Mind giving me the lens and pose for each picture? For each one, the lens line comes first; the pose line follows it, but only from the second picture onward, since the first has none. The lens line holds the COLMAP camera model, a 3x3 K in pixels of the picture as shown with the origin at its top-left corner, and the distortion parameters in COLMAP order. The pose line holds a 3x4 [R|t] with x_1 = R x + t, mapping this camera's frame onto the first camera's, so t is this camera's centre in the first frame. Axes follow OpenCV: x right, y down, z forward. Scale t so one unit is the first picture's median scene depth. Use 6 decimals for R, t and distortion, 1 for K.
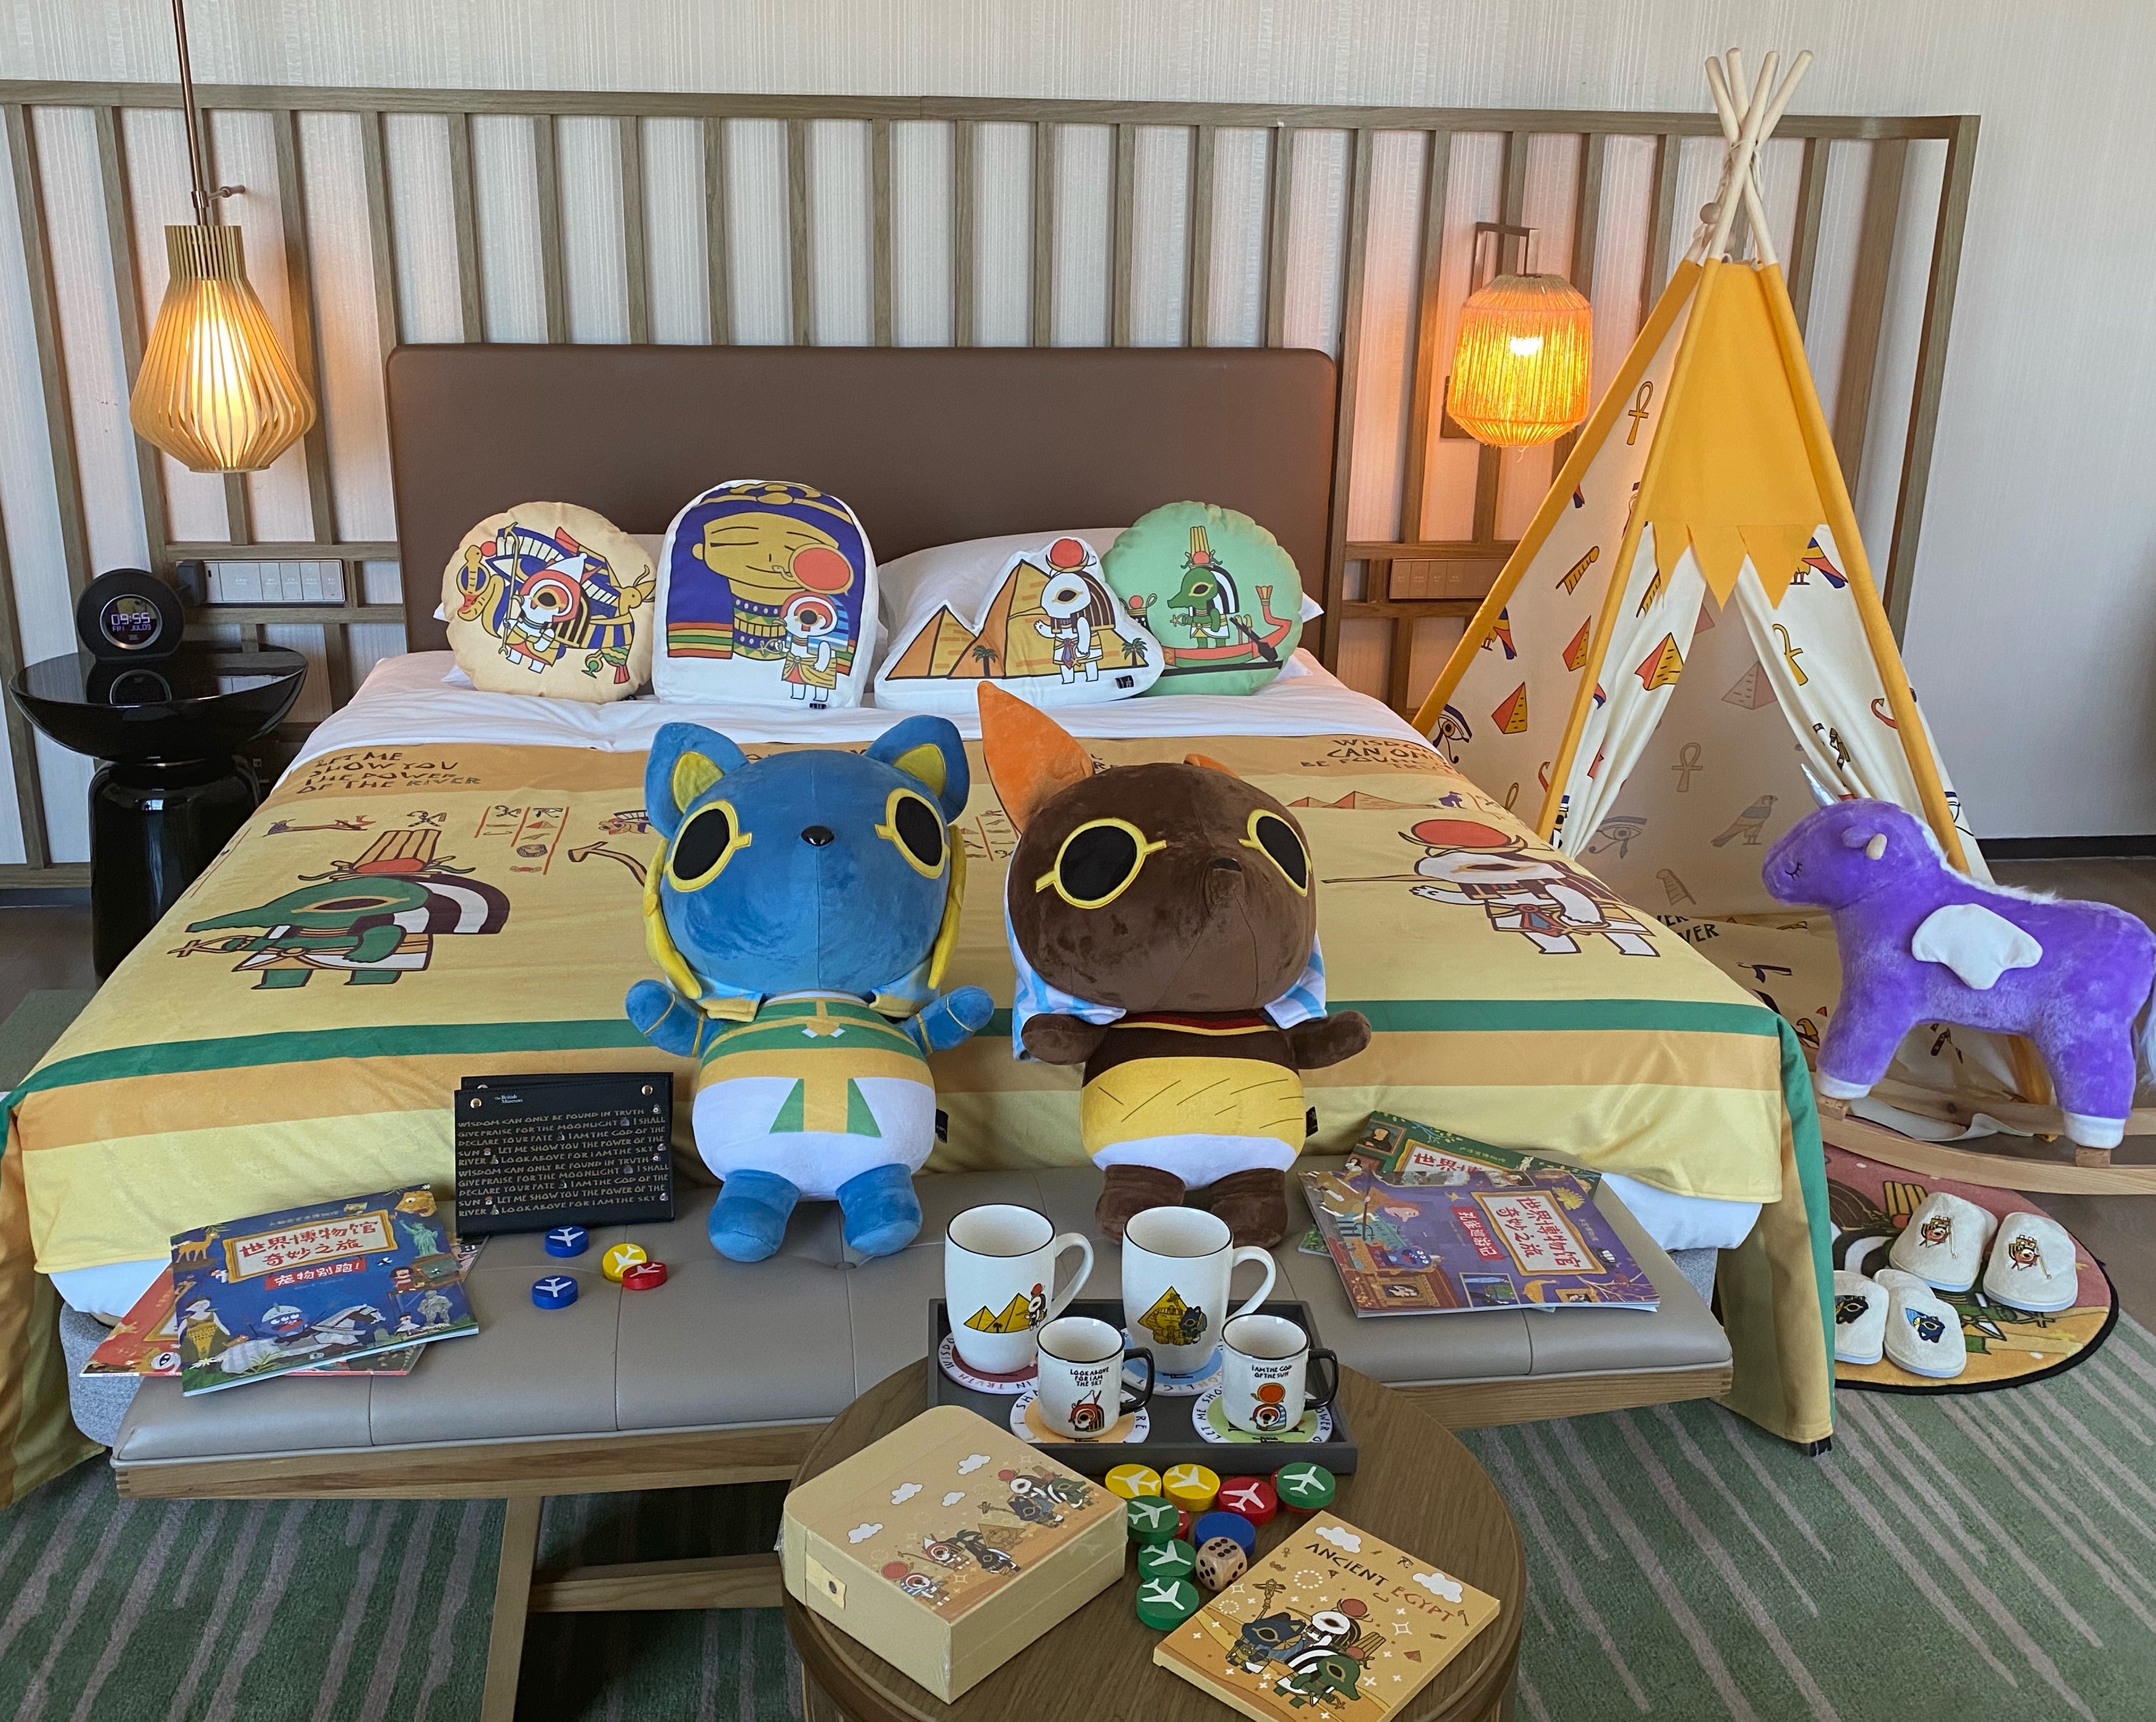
lens RADIAL K [[1967.6, 0, 1078.0], [0, 1967.6, 861.0], [0, 0, 1]] dist [0.016095, 0.009378]
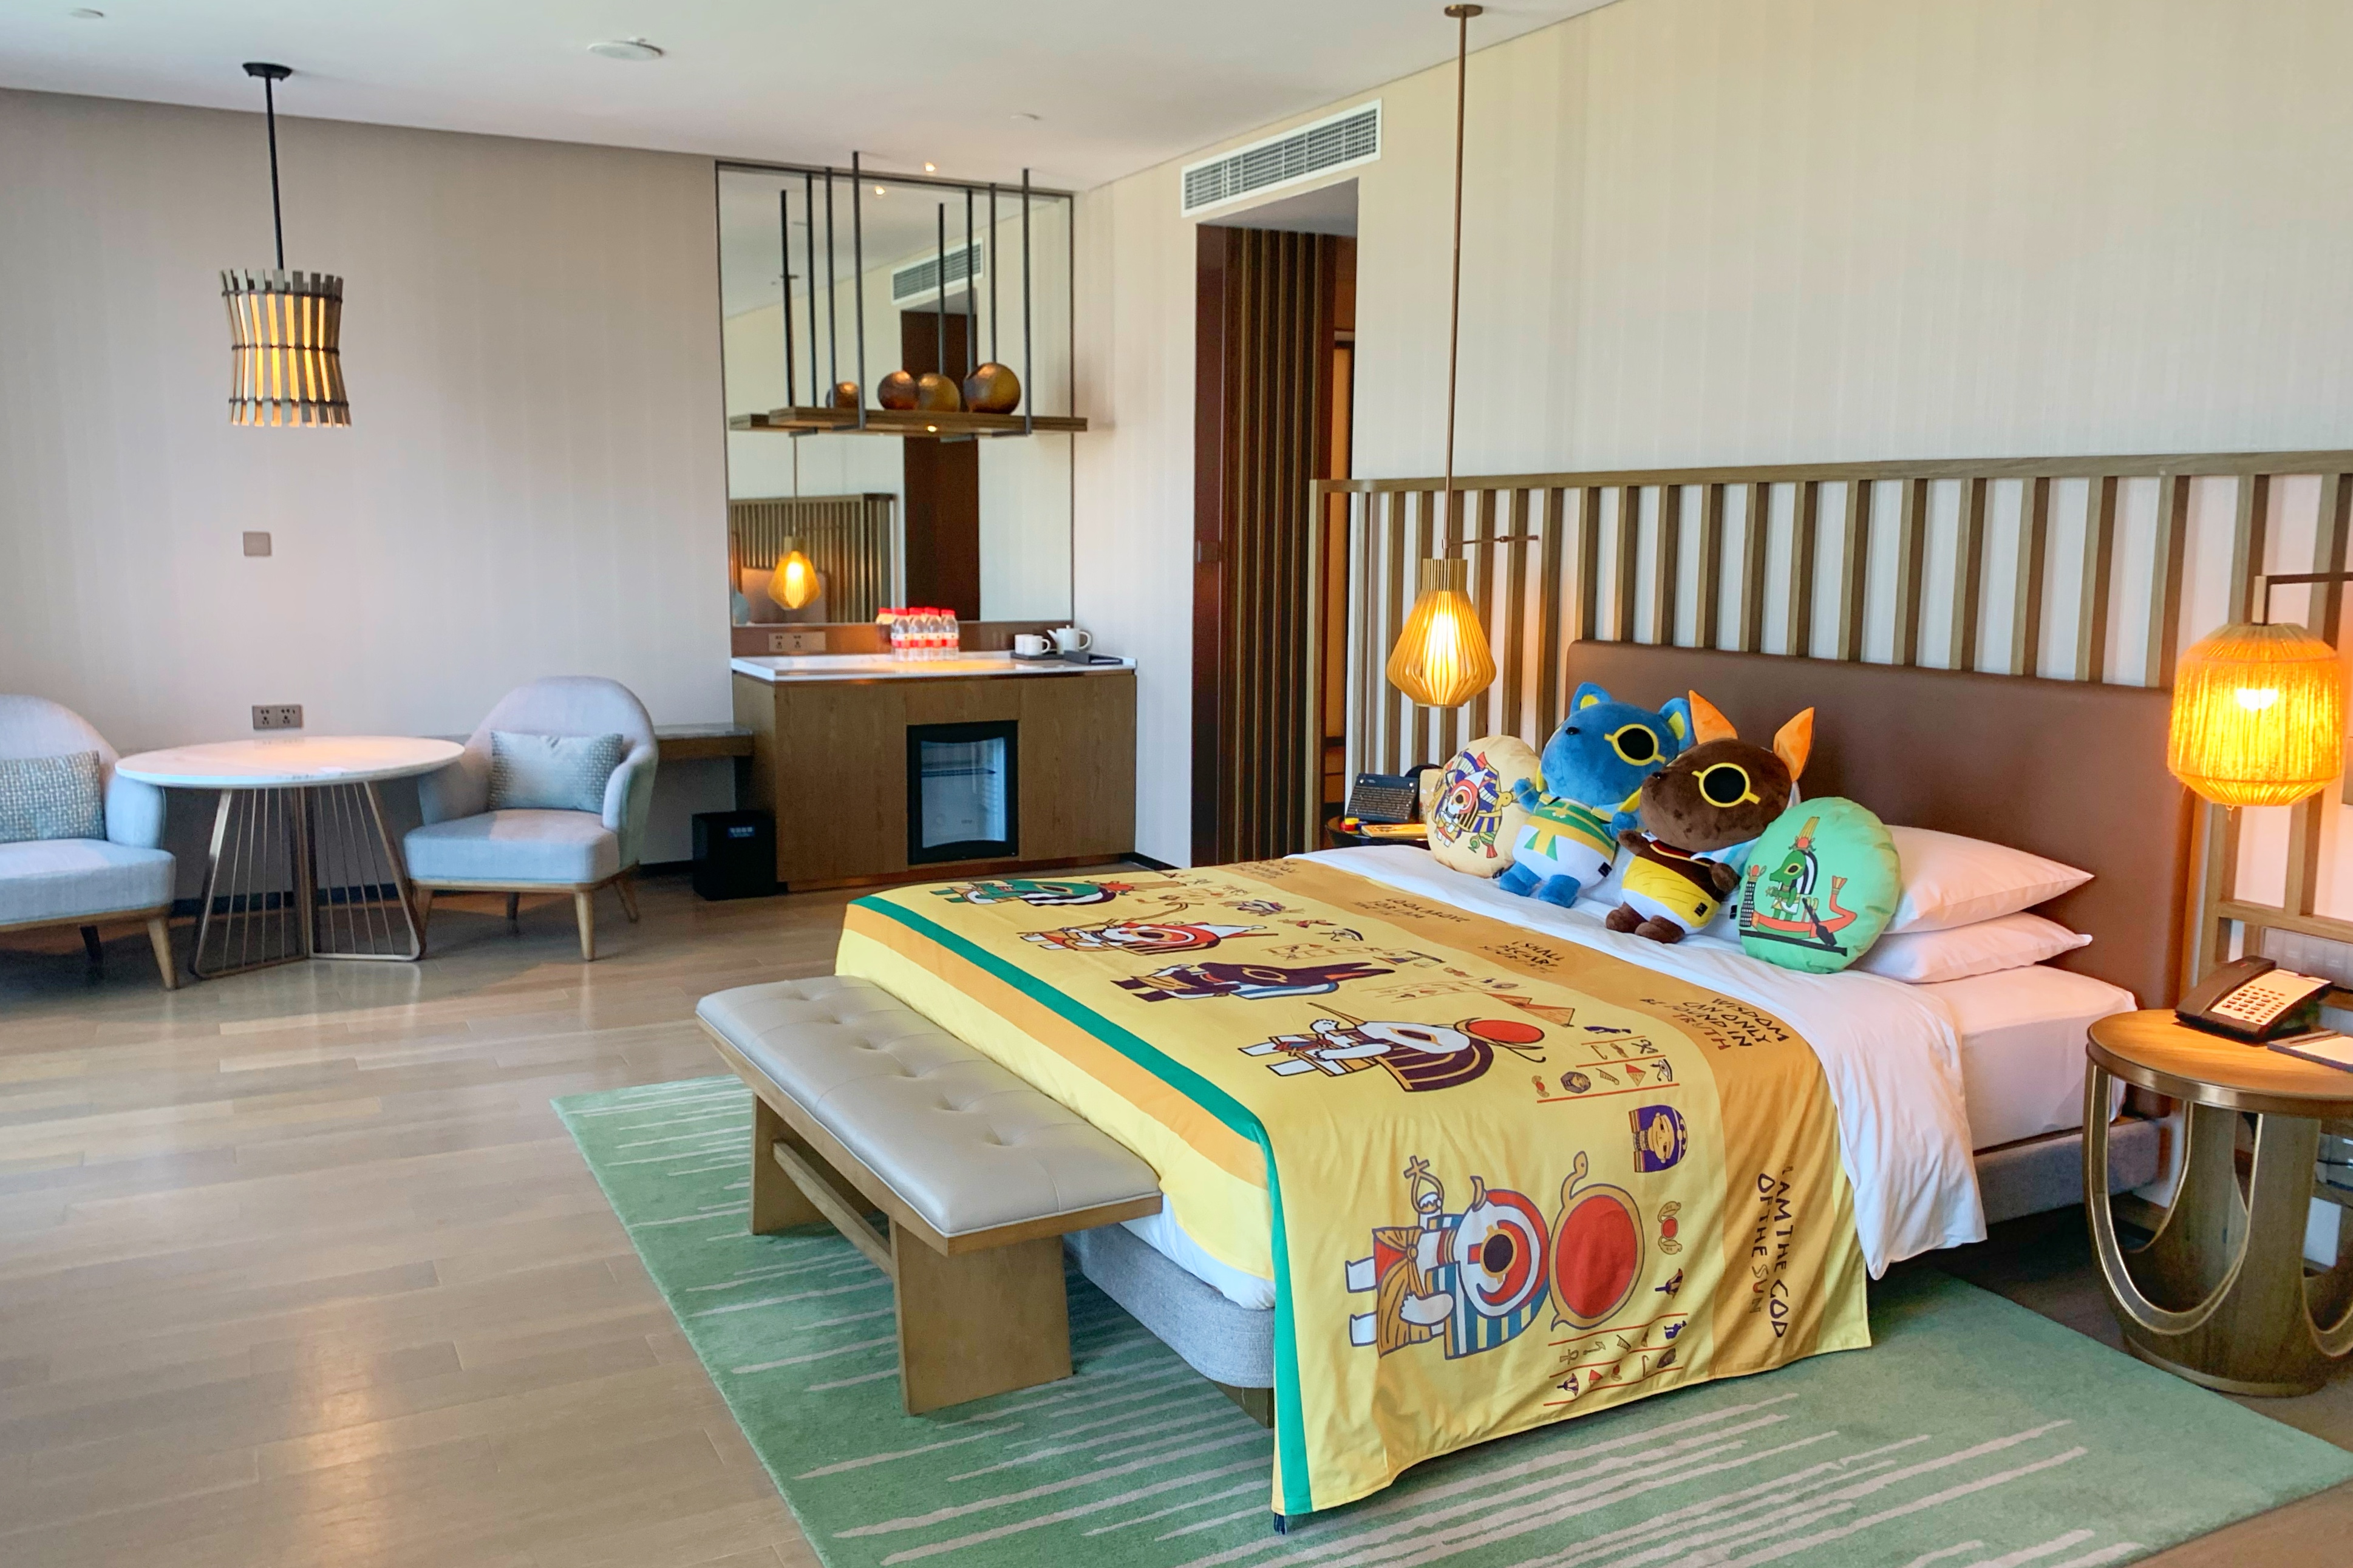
lens RADIAL K [[1896.4, 0, 1176.5], [0, 1896.4, 784.0], [0, 0, 1]] dist [-0.001735, -0.000711]
pose [[0.350695, 0.118405, -0.928974, 0.957315], [-0.308082, 0.951347, 0.004954, -0.082307], [0.884364, 0.284463, 0.370111, 0.275978]]
